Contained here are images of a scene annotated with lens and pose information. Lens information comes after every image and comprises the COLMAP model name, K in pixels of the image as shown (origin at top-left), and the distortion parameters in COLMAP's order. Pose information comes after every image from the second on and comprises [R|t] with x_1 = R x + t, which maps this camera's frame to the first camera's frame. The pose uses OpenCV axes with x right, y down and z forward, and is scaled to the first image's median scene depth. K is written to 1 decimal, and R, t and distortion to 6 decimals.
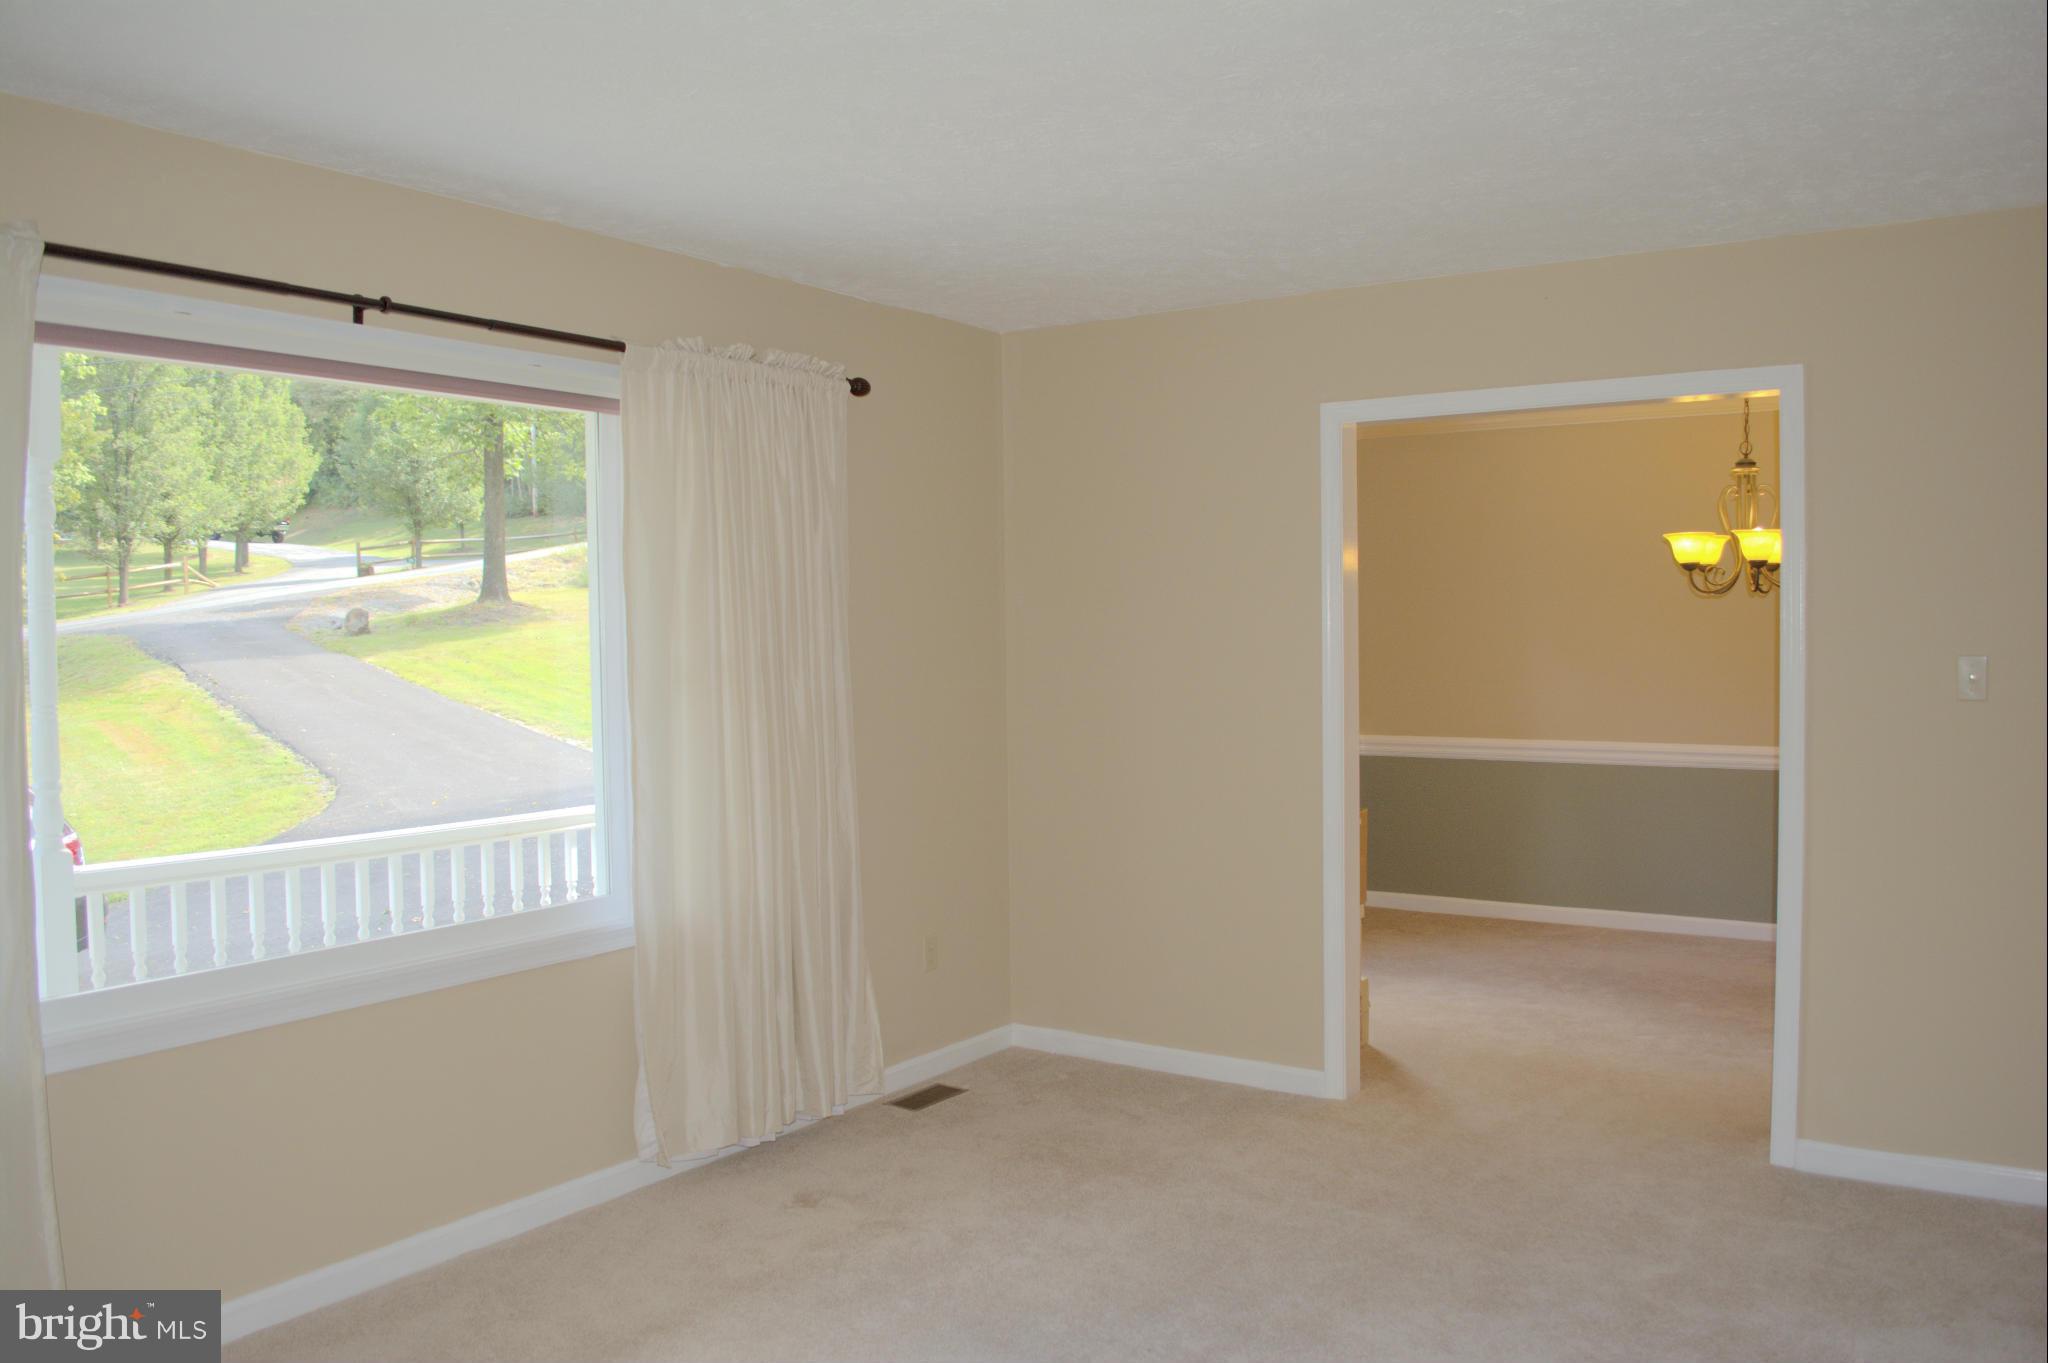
lens RADIAL K [[1589.4, 0, 1020.1], [0, 1589.4, 685.4], [0, 0, 1]] dist [-0.089337, 0.015144]
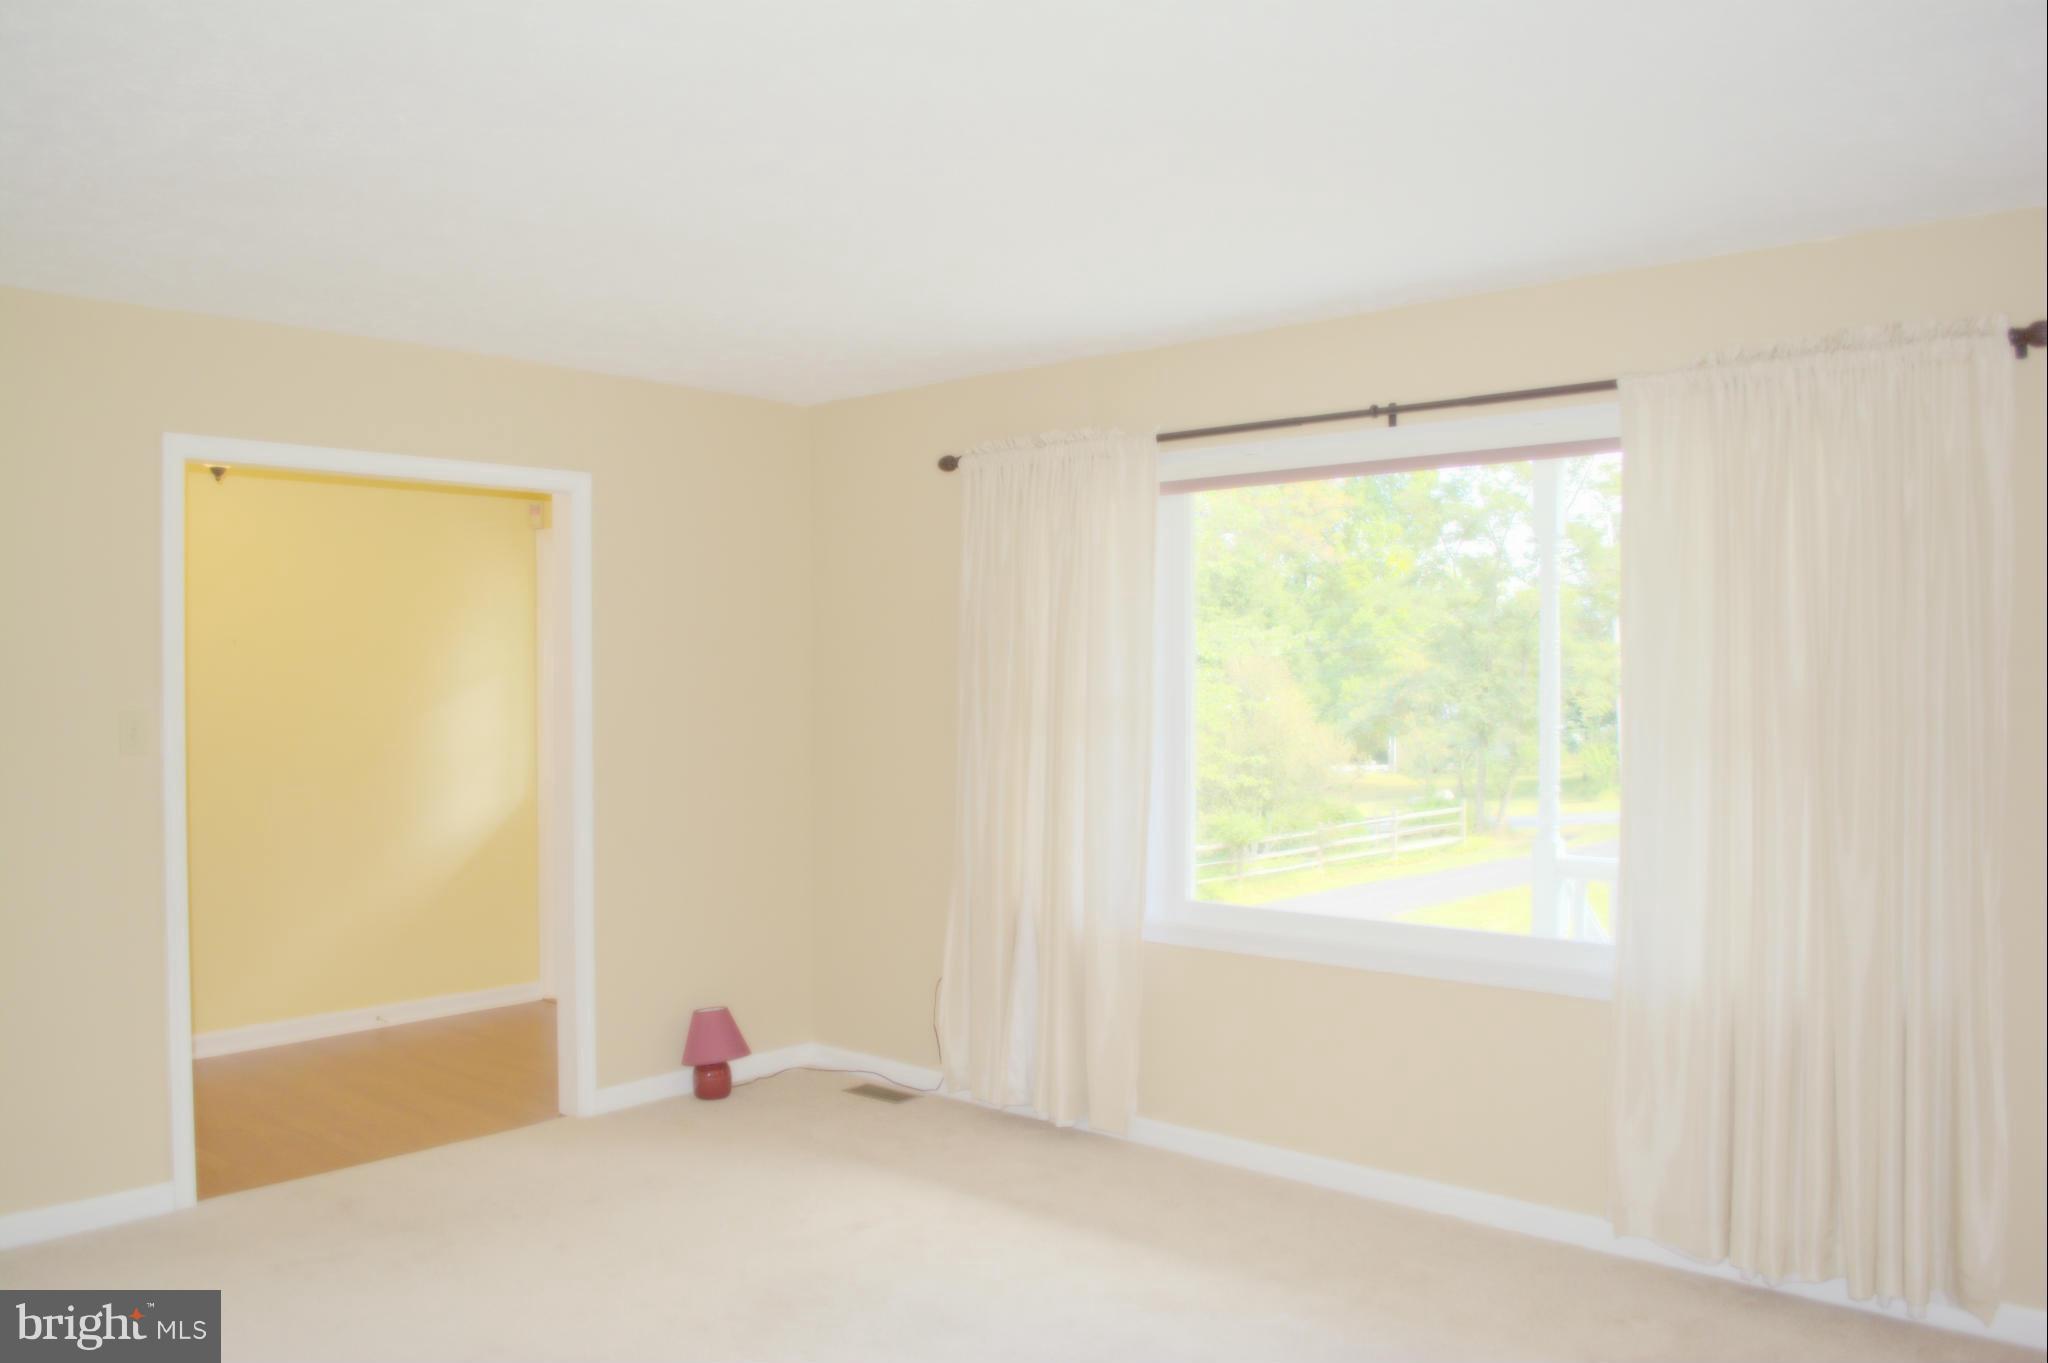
lens RADIAL K [[1591.6, 0, 1012.2], [0, 1591.6, 687.2], [0, 0, 1]] dist [-0.087492, 0.016141]
pose [[-0.147739, 0.024096, -0.988733, 0.647517], [-0.031735, 0.999073, 0.029090, -0.036461], [0.988517, 0.035675, -0.146837, 0.651335]]
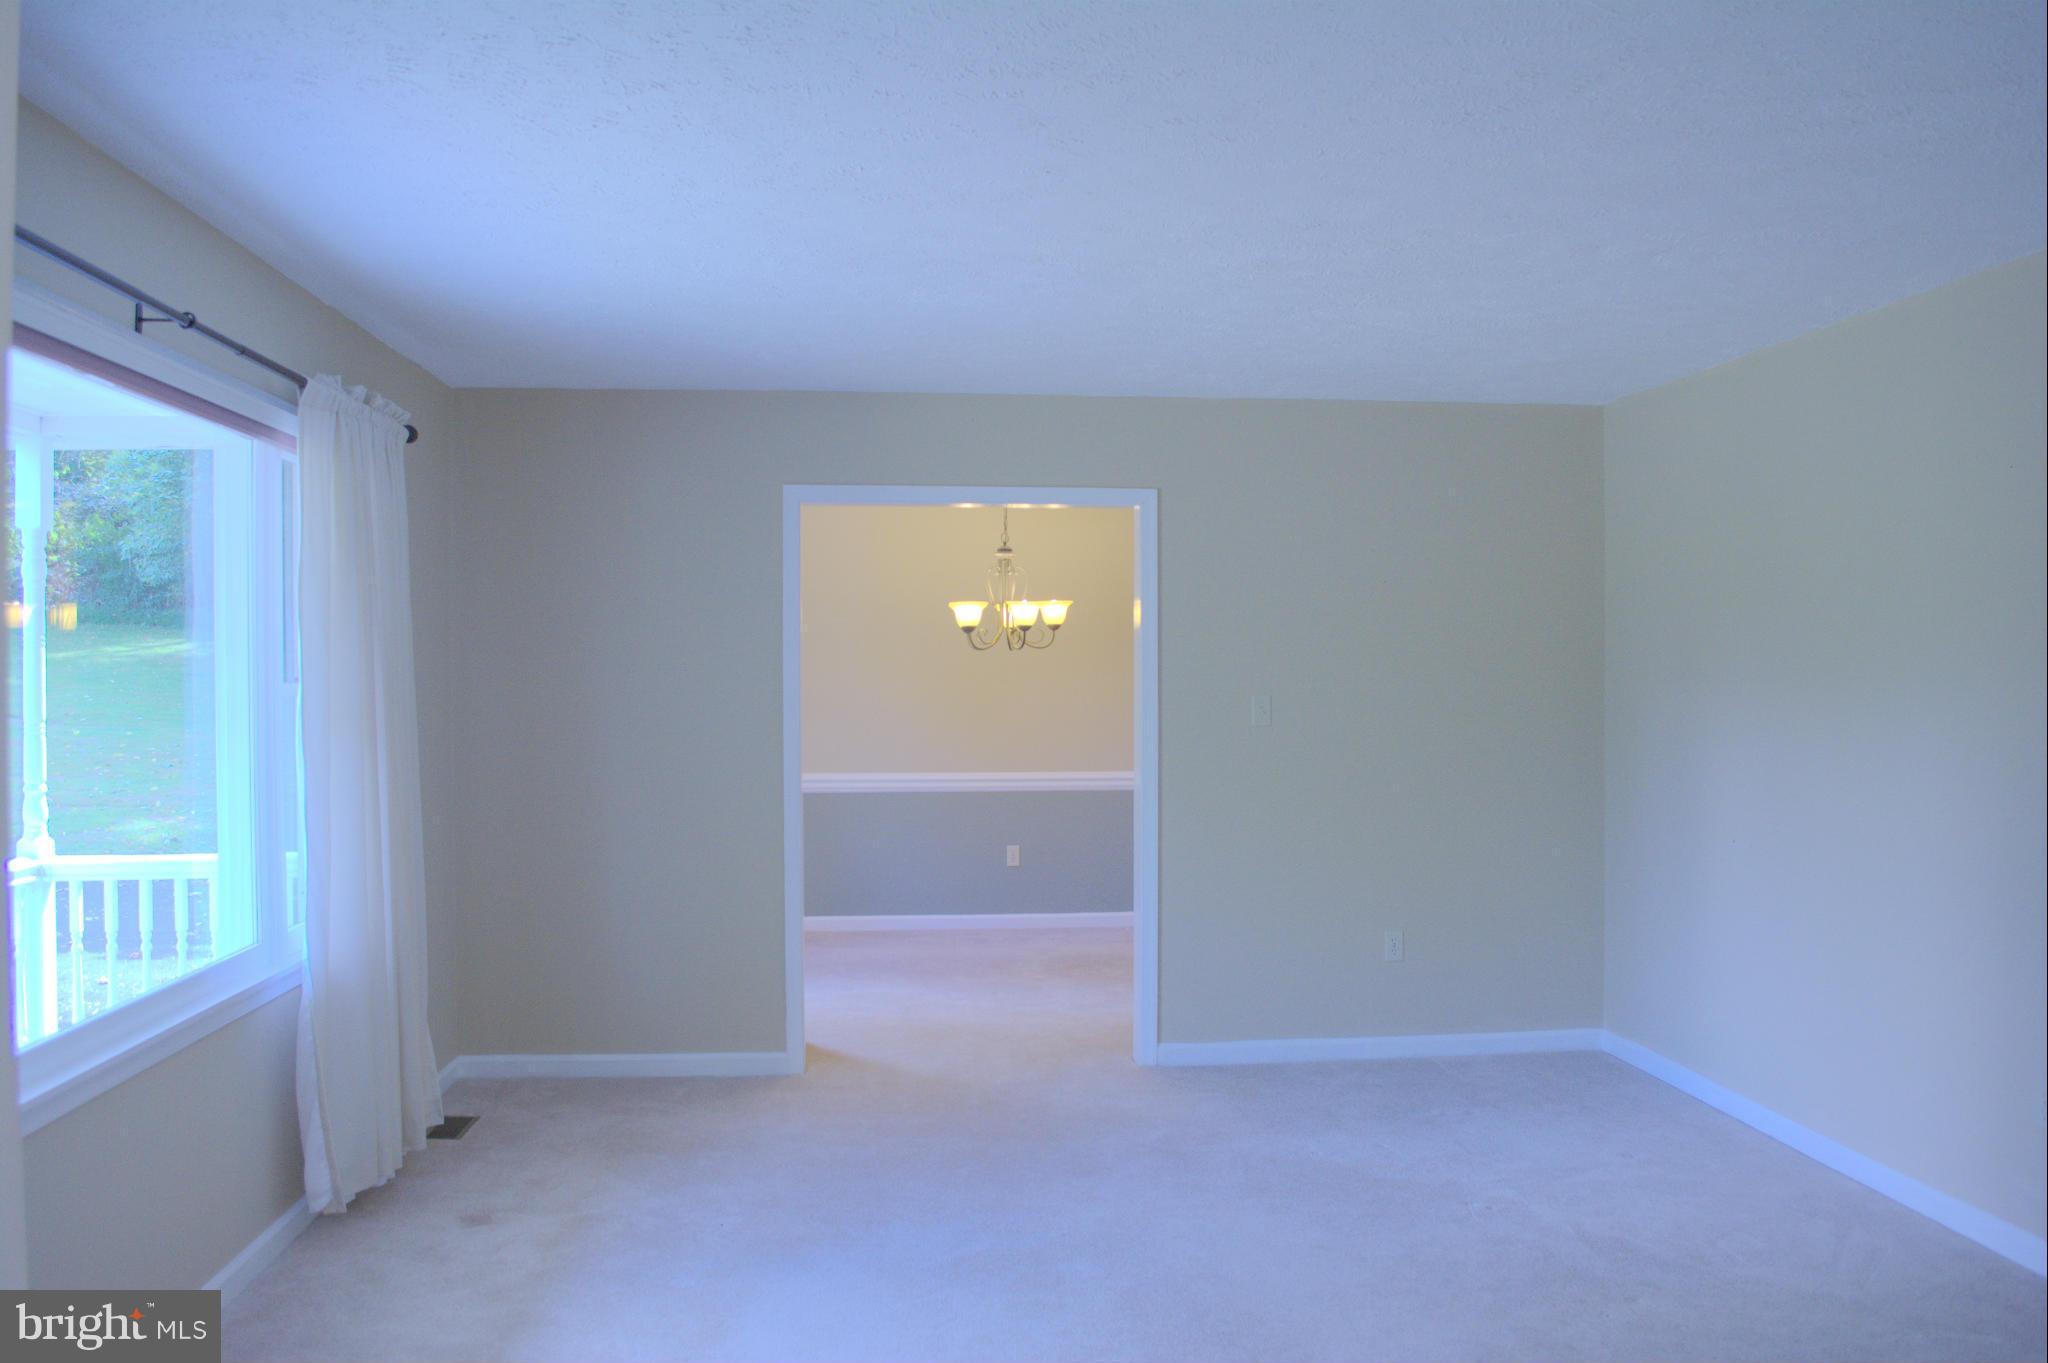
lens RADIAL K [[1589.4, 0, 1020.1], [0, 1589.4, 685.4], [0, 0, 1]] dist [-0.089337, 0.015144]
pose [[0.773676, 0.006146, 0.633552, -0.435770], [0.015509, 0.999470, -0.028635, 0.008958], [-0.633392, 0.031980, 0.773170, -0.026484]]
